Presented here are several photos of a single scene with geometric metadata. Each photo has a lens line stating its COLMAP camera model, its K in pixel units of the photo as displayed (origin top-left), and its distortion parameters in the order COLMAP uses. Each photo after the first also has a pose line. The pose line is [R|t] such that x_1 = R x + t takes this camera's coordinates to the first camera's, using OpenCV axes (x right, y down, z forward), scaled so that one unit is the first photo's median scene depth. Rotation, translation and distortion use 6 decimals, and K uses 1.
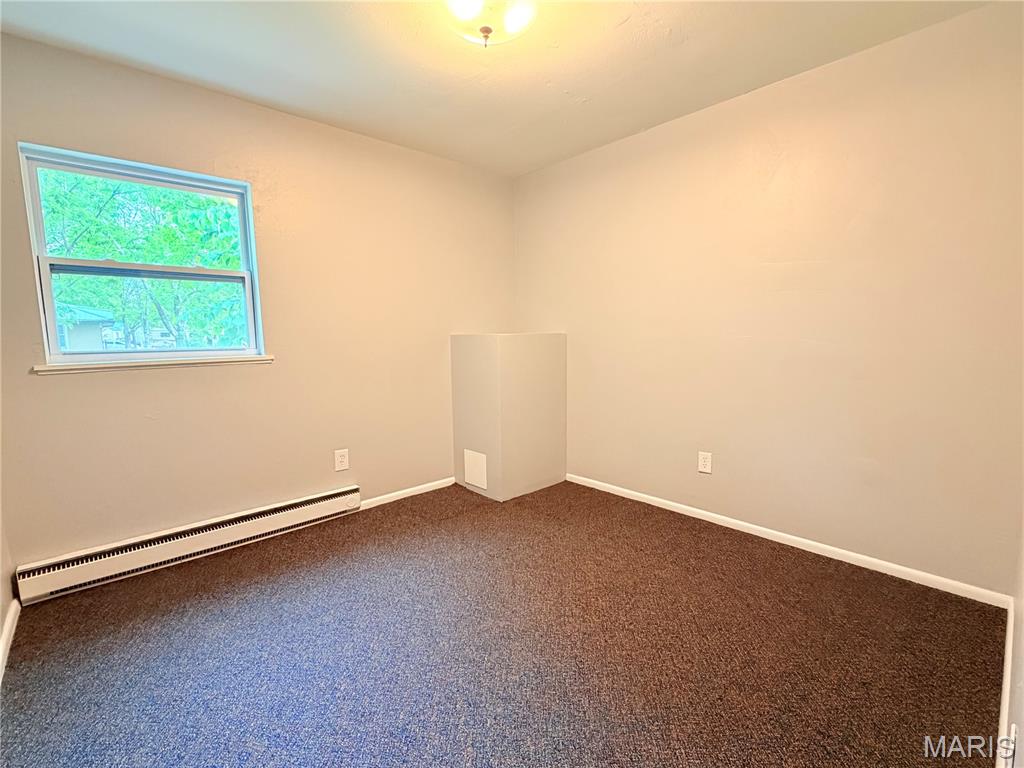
lens RADIAL K [[468.0, 0, 512.9], [0, 468.0, 382.3], [0, 0, 1]] dist [0.001668, -0.000151]
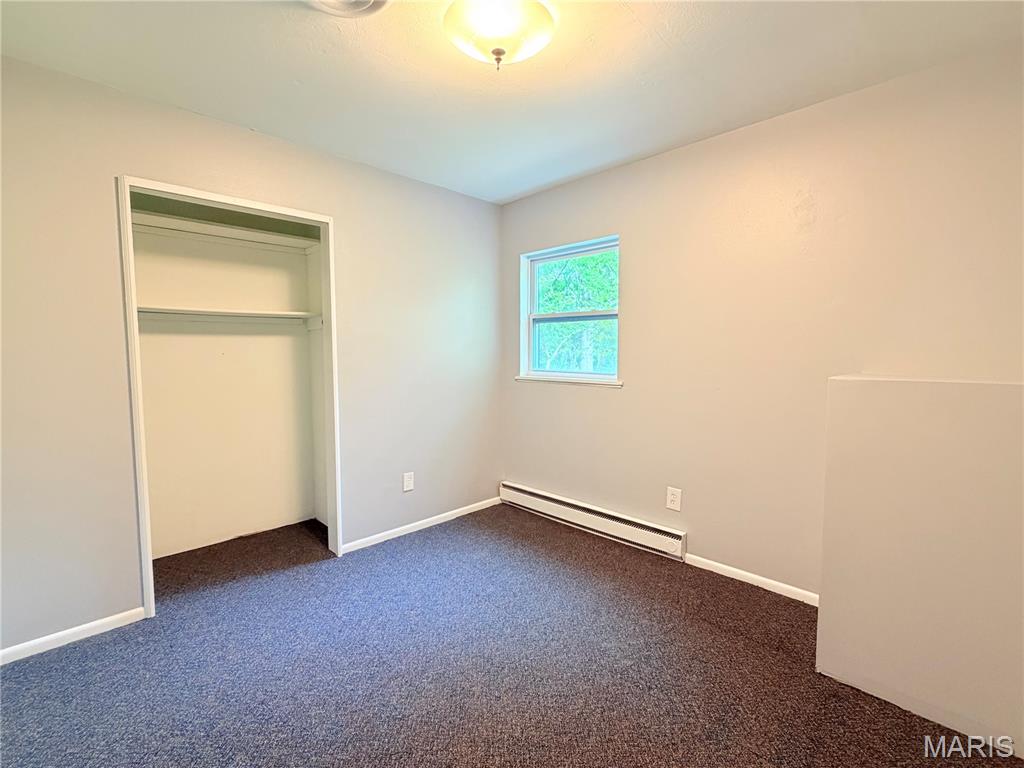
lens RADIAL K [[468.0, 0, 512.5], [0, 468.0, 385.1], [0, 0, 1]] dist [0.001668, -0.000151]
pose [[0.031720, 0.085678, -0.995818, 0.611263], [-0.110127, 0.990553, 0.081717, -0.114550], [0.993411, 0.107074, 0.040855, 0.701259]]
